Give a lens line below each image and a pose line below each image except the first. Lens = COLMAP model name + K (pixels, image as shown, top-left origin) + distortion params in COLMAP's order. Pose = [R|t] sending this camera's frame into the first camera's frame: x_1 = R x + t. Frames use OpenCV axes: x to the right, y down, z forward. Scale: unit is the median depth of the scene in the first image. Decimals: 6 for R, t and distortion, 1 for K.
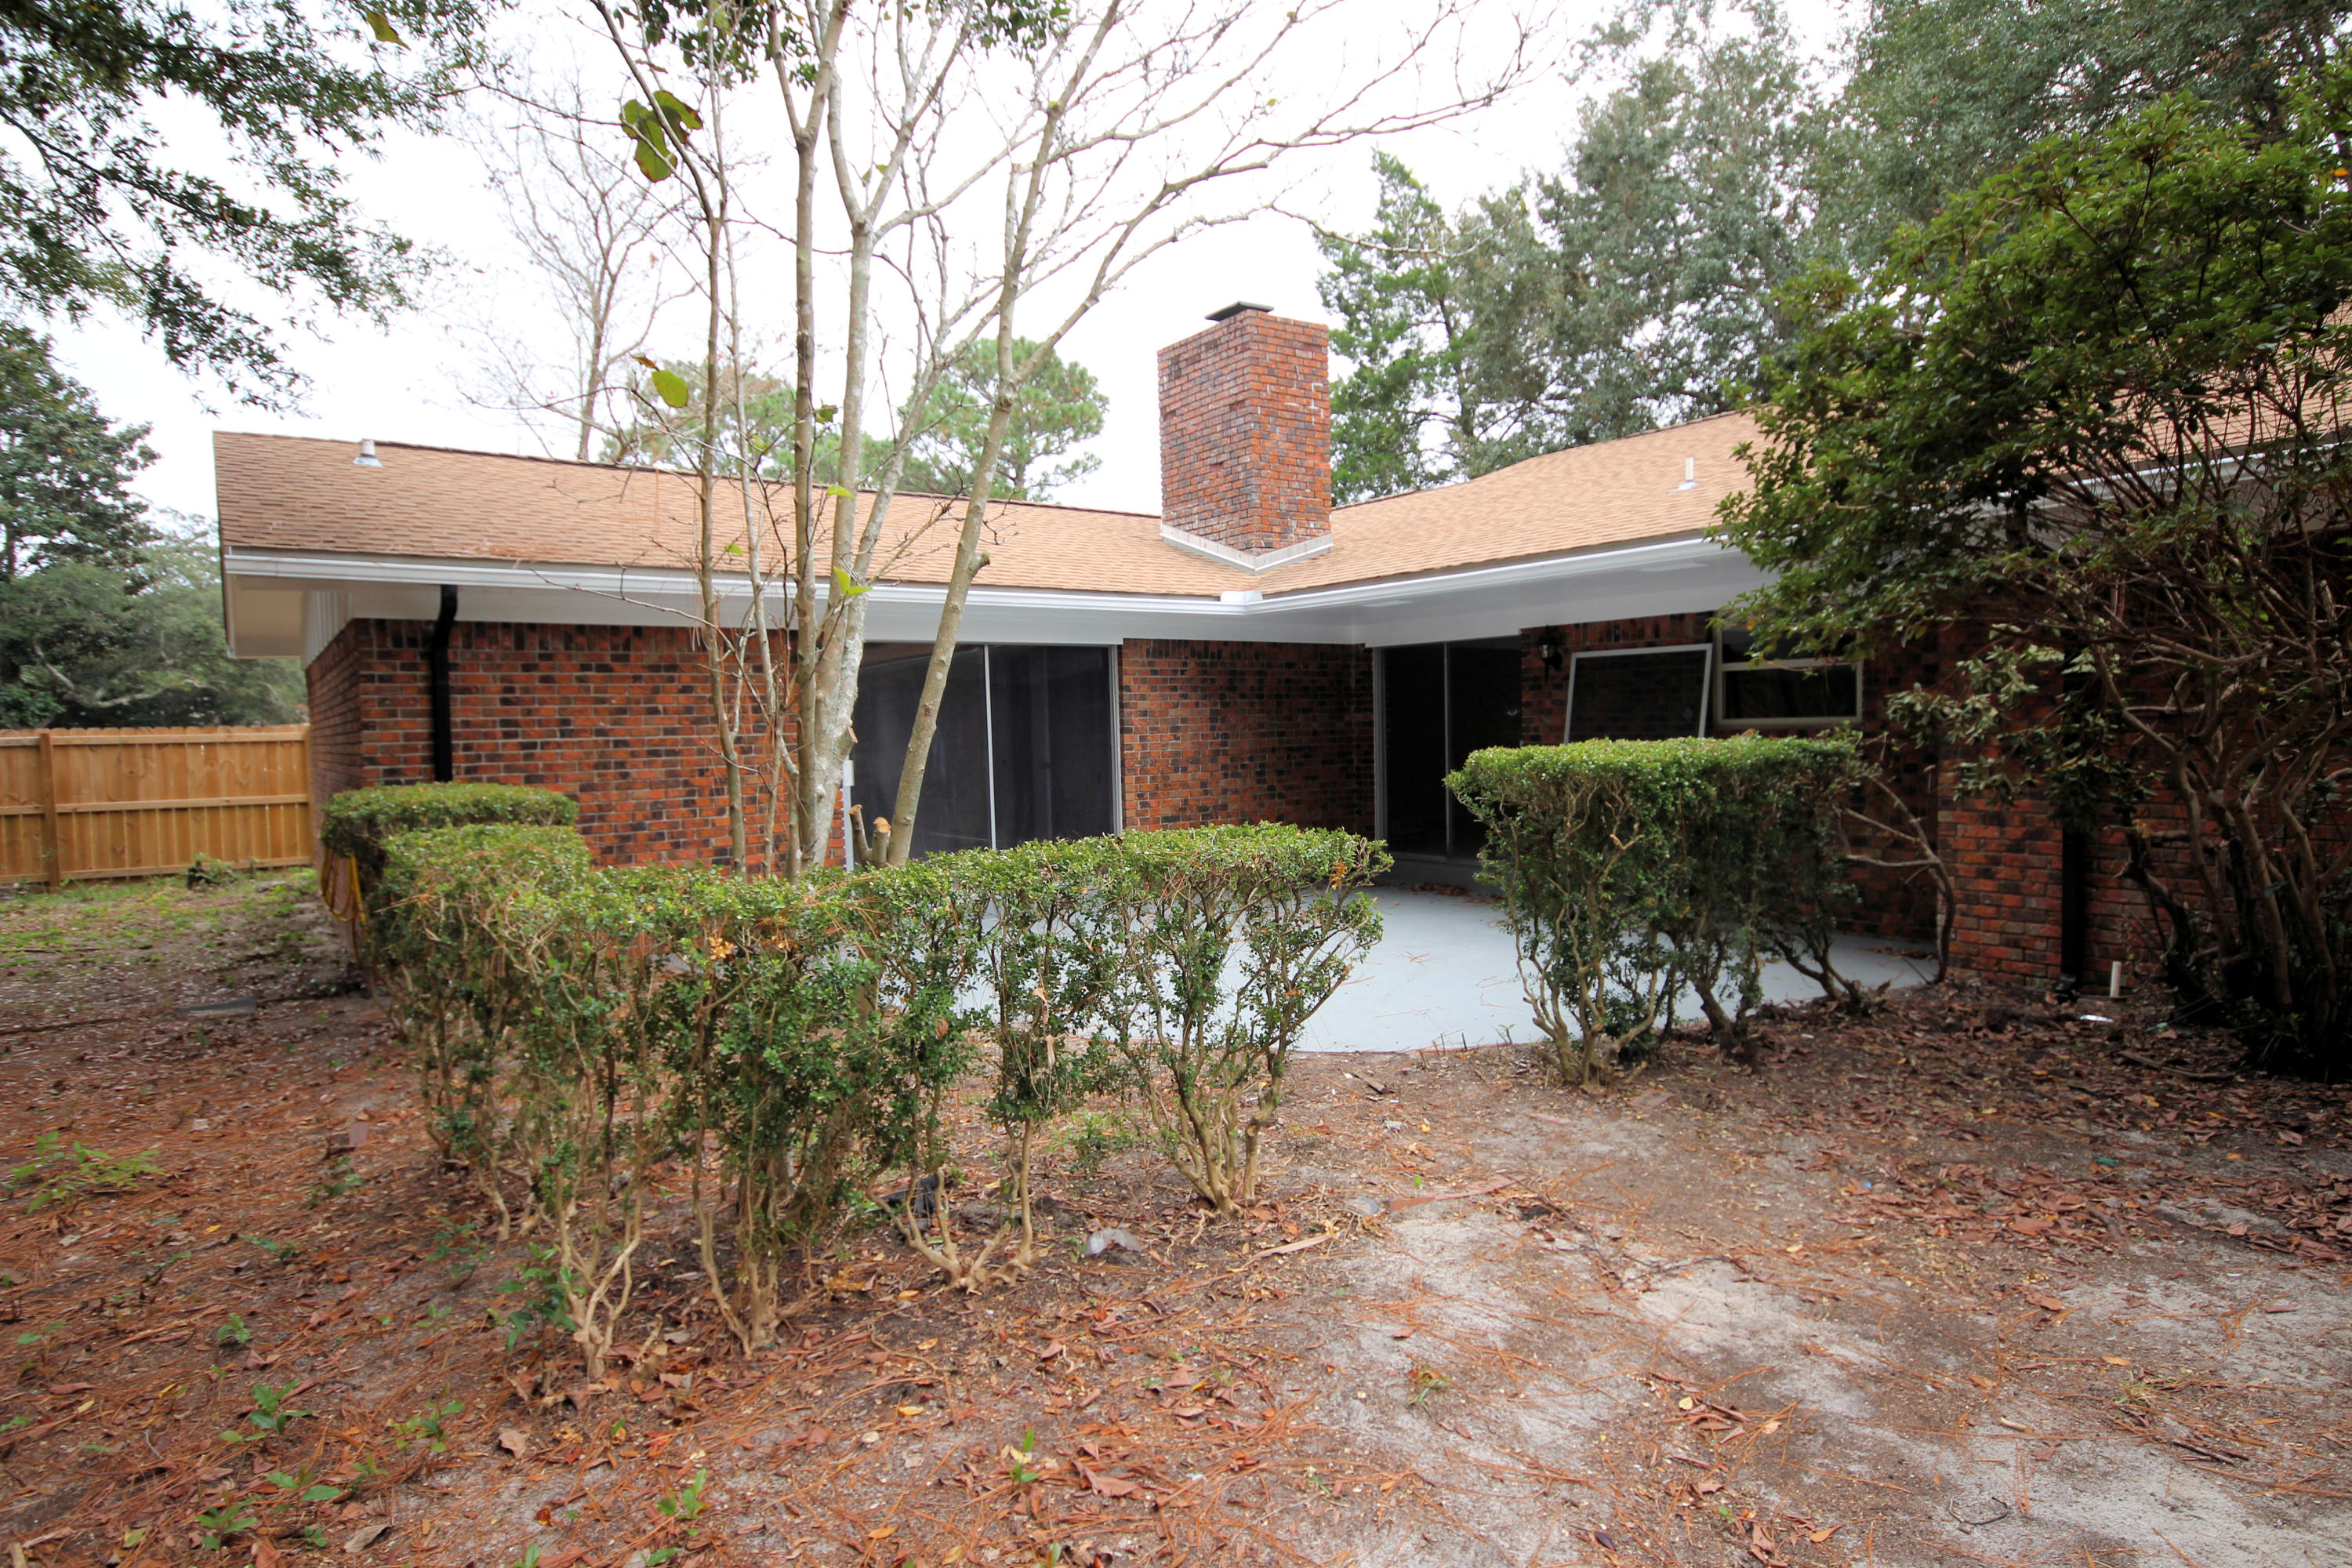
lens RADIAL K [[1267.8, 0, 1176.0], [0, 1267.8, 784.0], [0, 0, 1]] dist [0.002413, 0.000314]
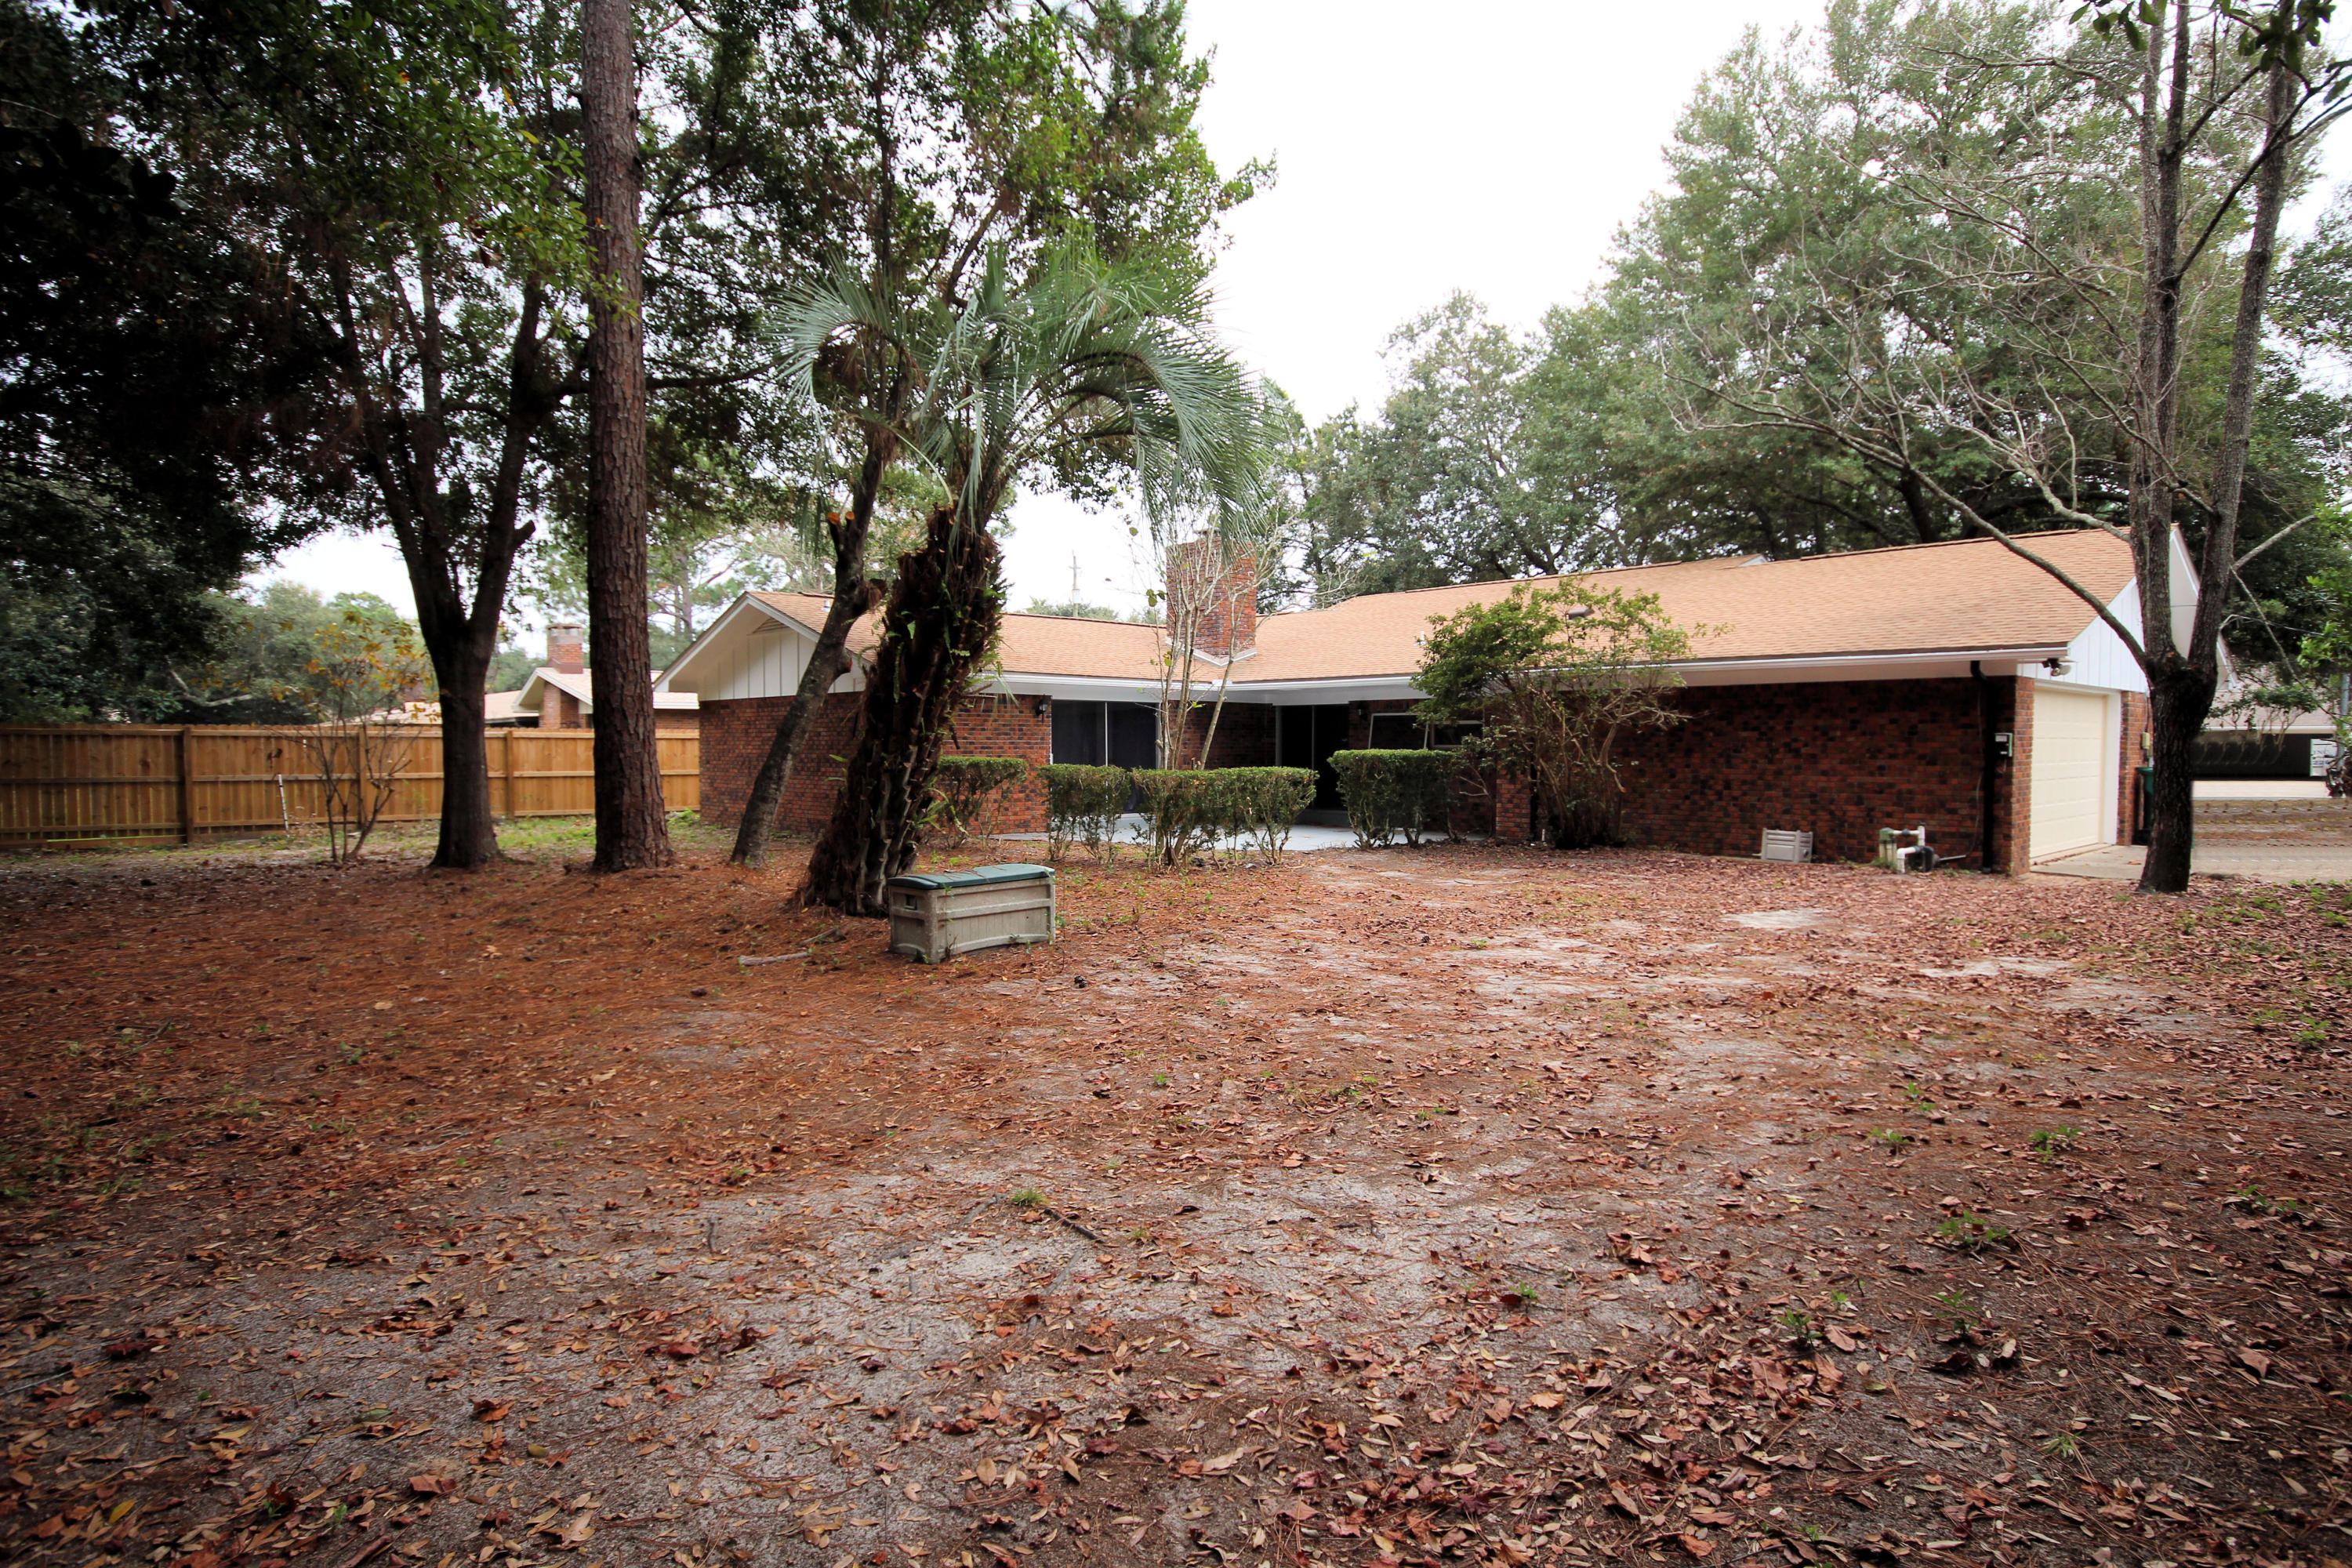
lens RADIAL K [[1203.3, 0, 1176.0], [0, 1203.3, 784.0], [0, 0, 1]] dist [-0.000522, 0.000005]
pose [[0.991699, 0.020344, 0.126964, -0.147394], [-0.018599, 0.999716, -0.014910, 0.028903], [-0.127231, 0.012425, 0.991795, -0.528416]]
